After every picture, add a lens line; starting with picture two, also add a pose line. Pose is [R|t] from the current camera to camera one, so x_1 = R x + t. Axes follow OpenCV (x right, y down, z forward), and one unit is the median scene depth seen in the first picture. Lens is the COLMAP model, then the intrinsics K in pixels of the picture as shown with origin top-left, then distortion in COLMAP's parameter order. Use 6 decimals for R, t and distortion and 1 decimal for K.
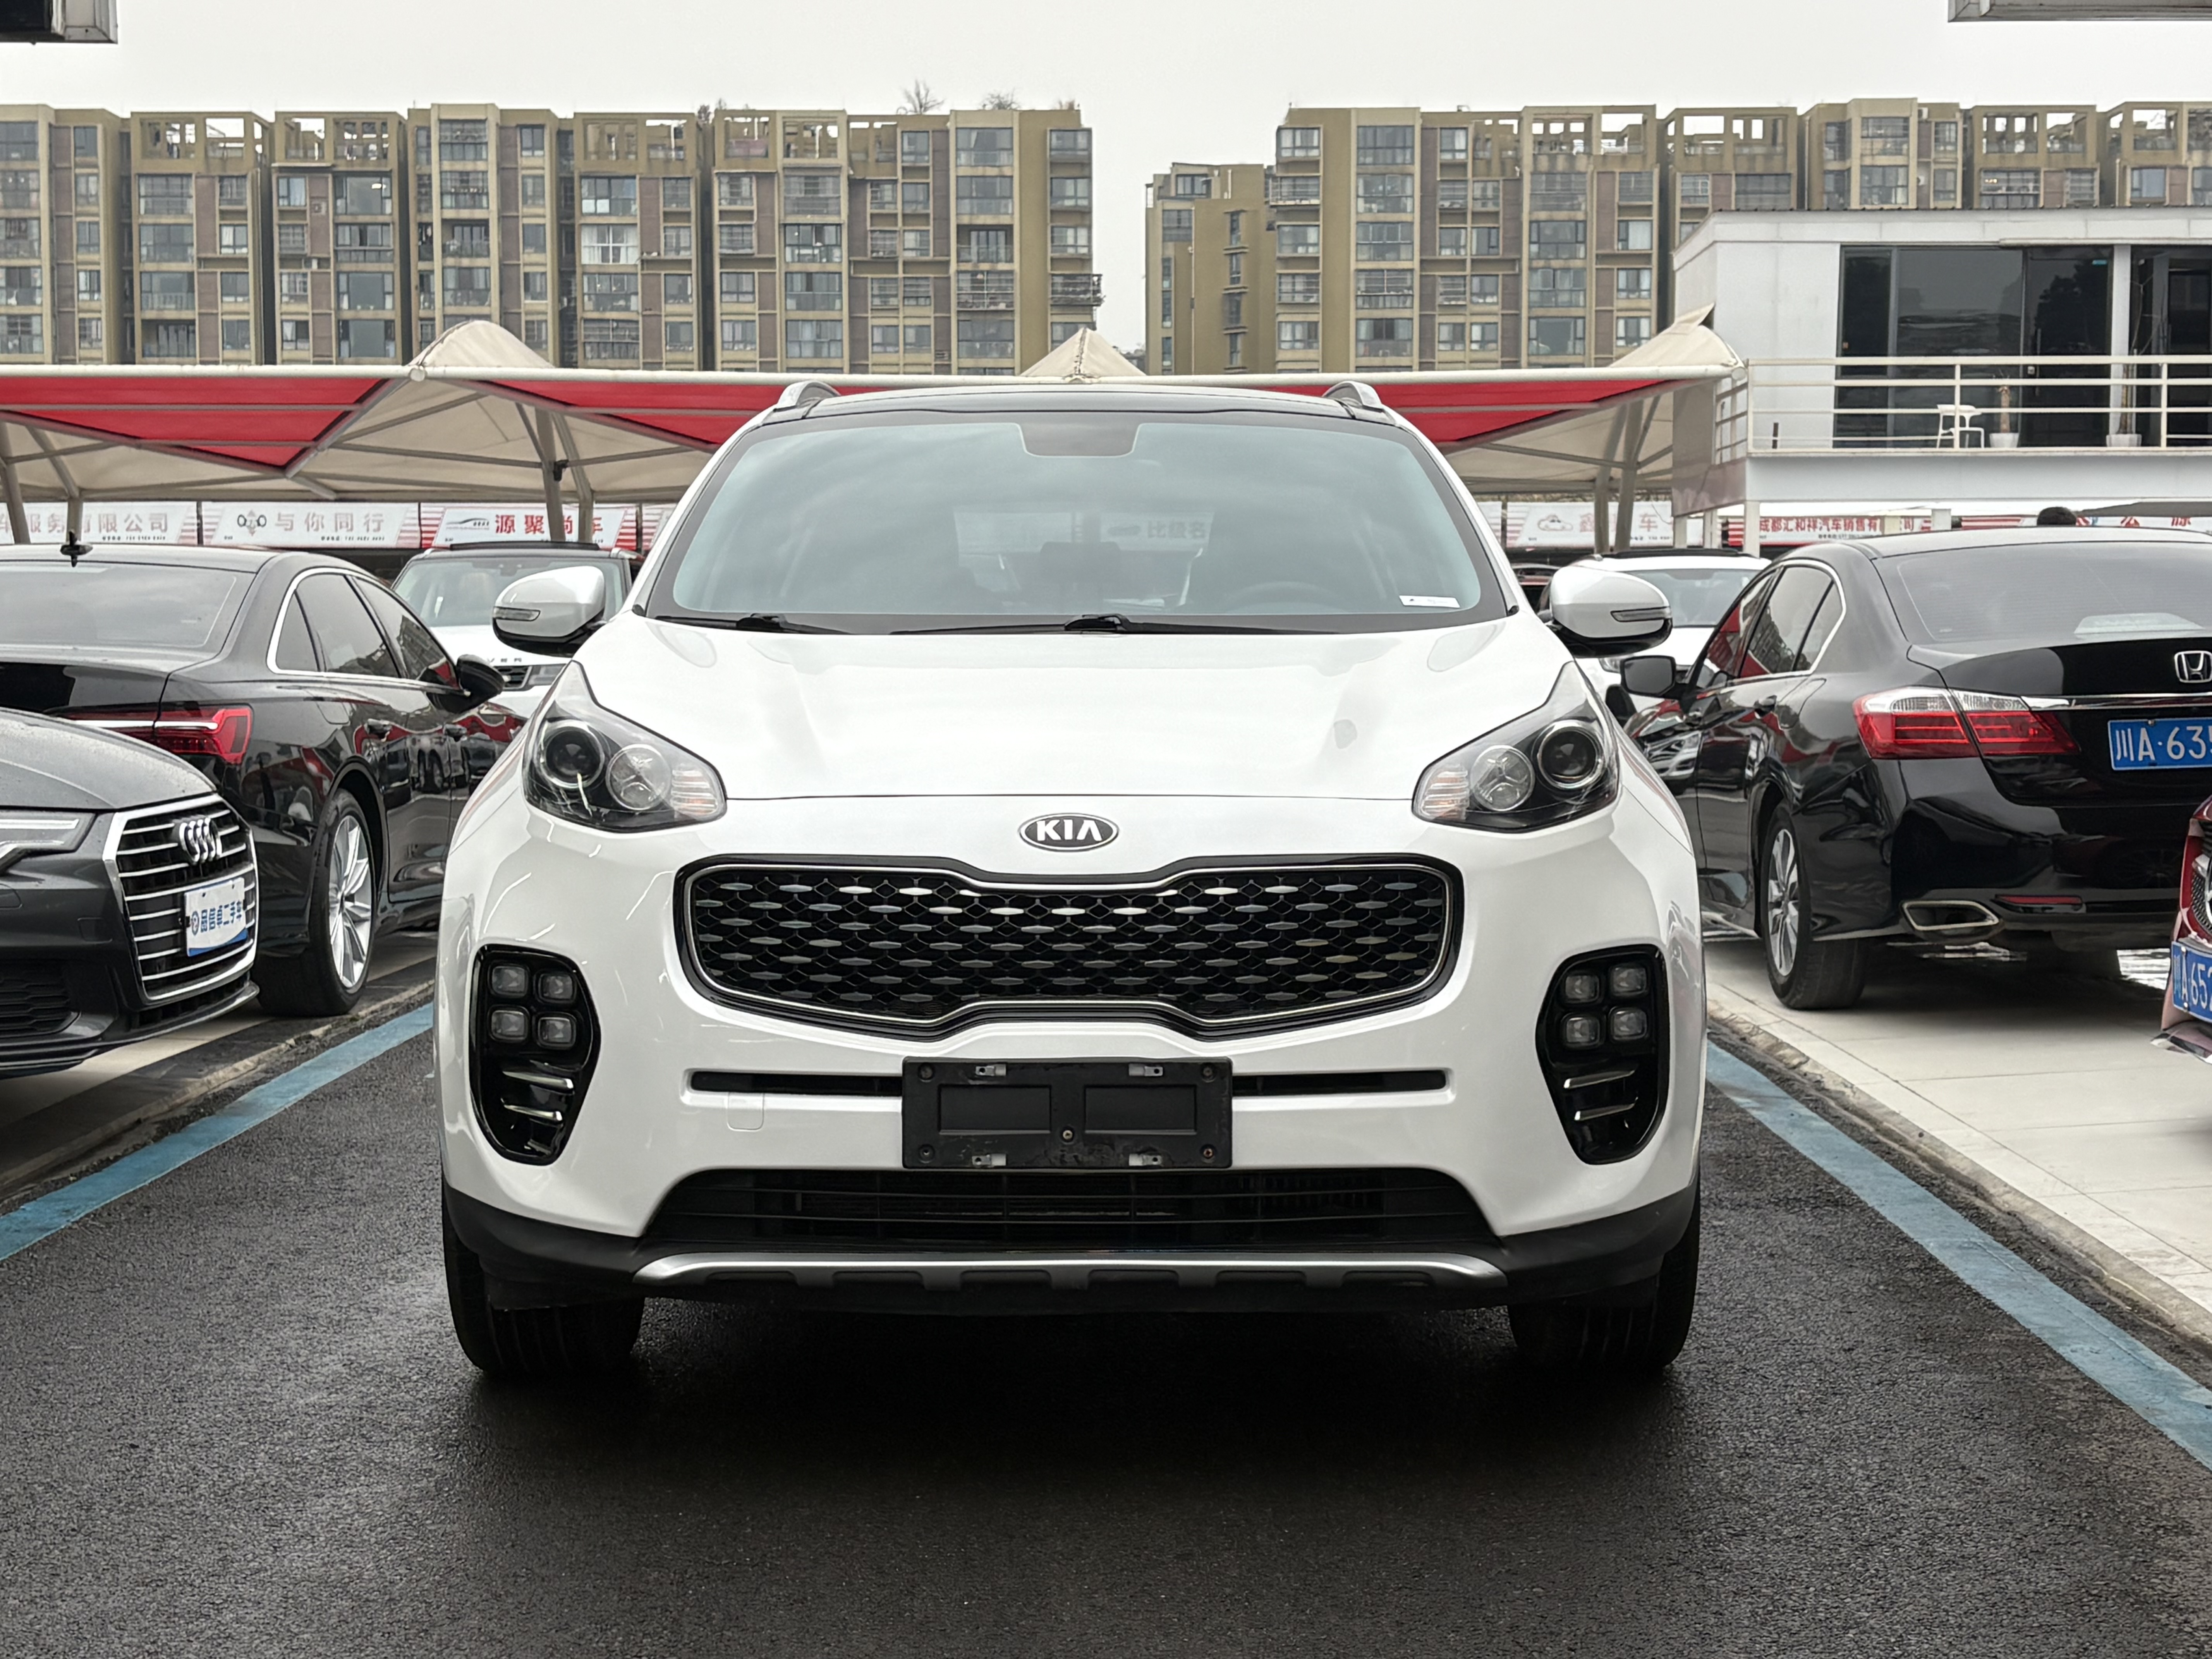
lens RADIAL K [[3230.0, 0, 1107.2], [0, 3230.0, 840.7], [0, 0, 1]] dist [0.236517, -0.902083]
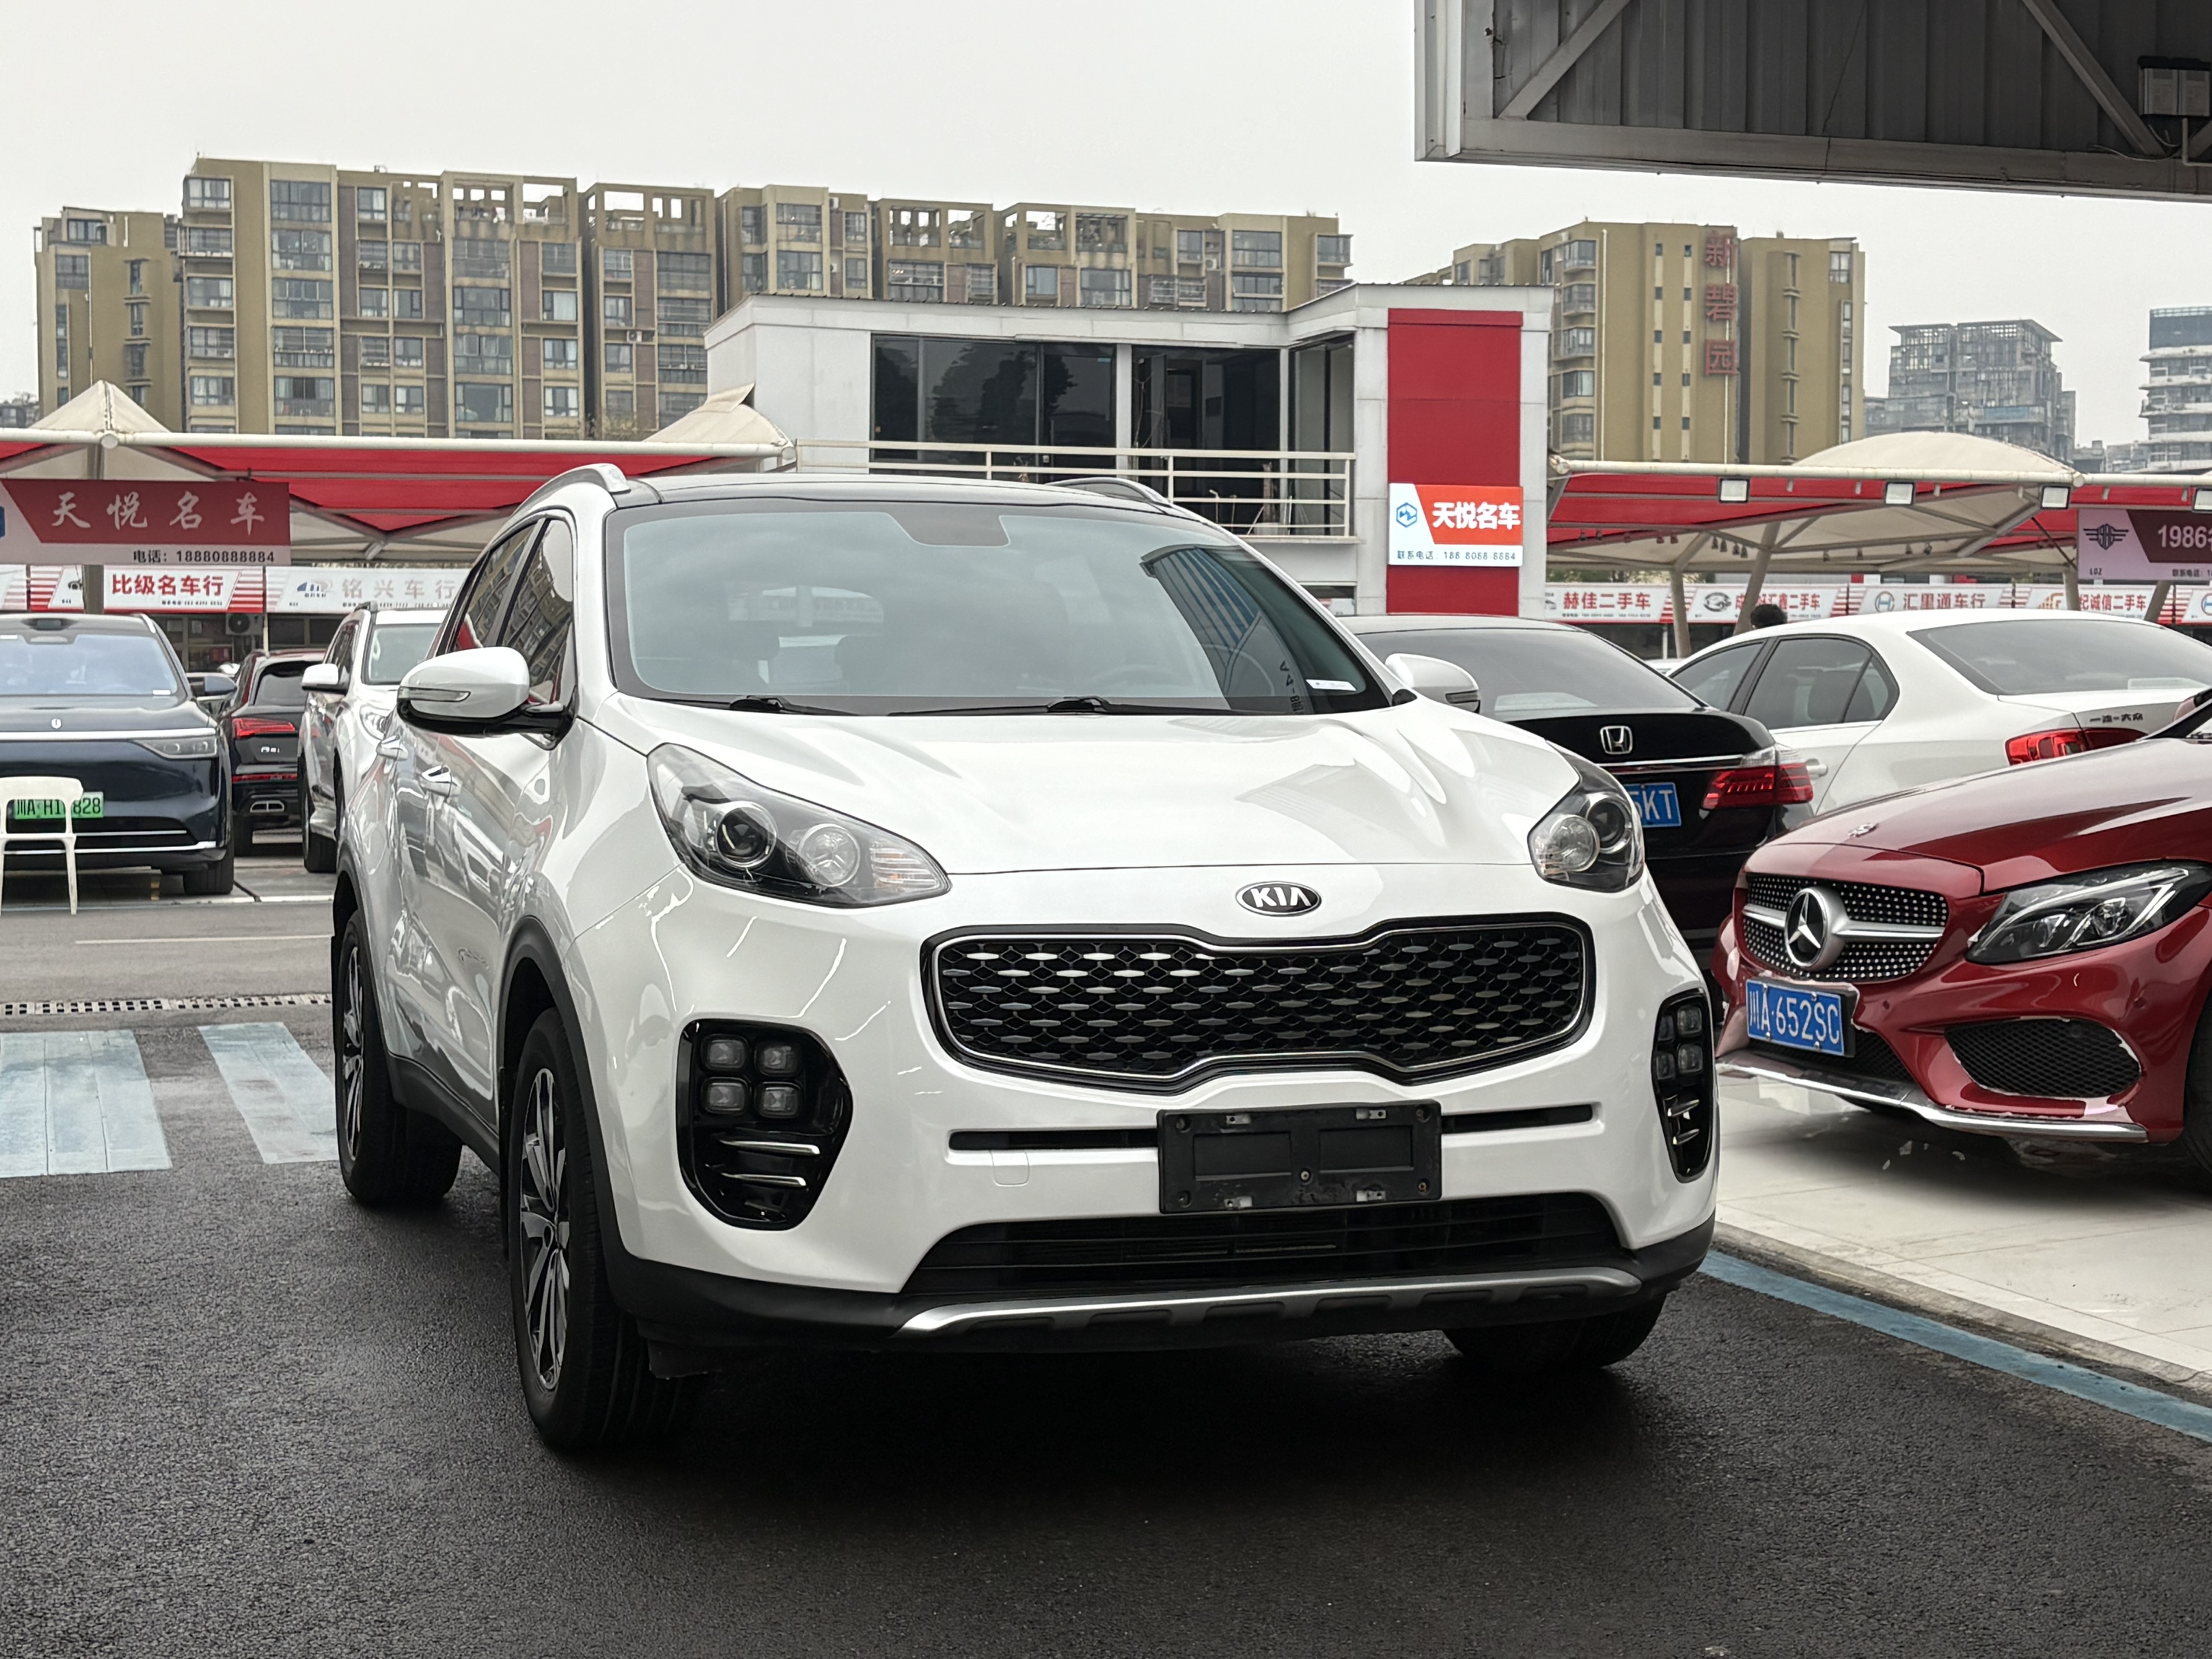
lens RADIAL K [[3230.0, 0, 1107.2], [0, 3230.0, 840.7], [0, 0, 1]] dist [0.236517, -0.902083]
pose [[0.946740, -0.013327, 0.321722, -0.417467], [0.020059, 0.999643, -0.017621, -0.004163], [-0.321373, 0.023136, 0.946670, -0.016332]]
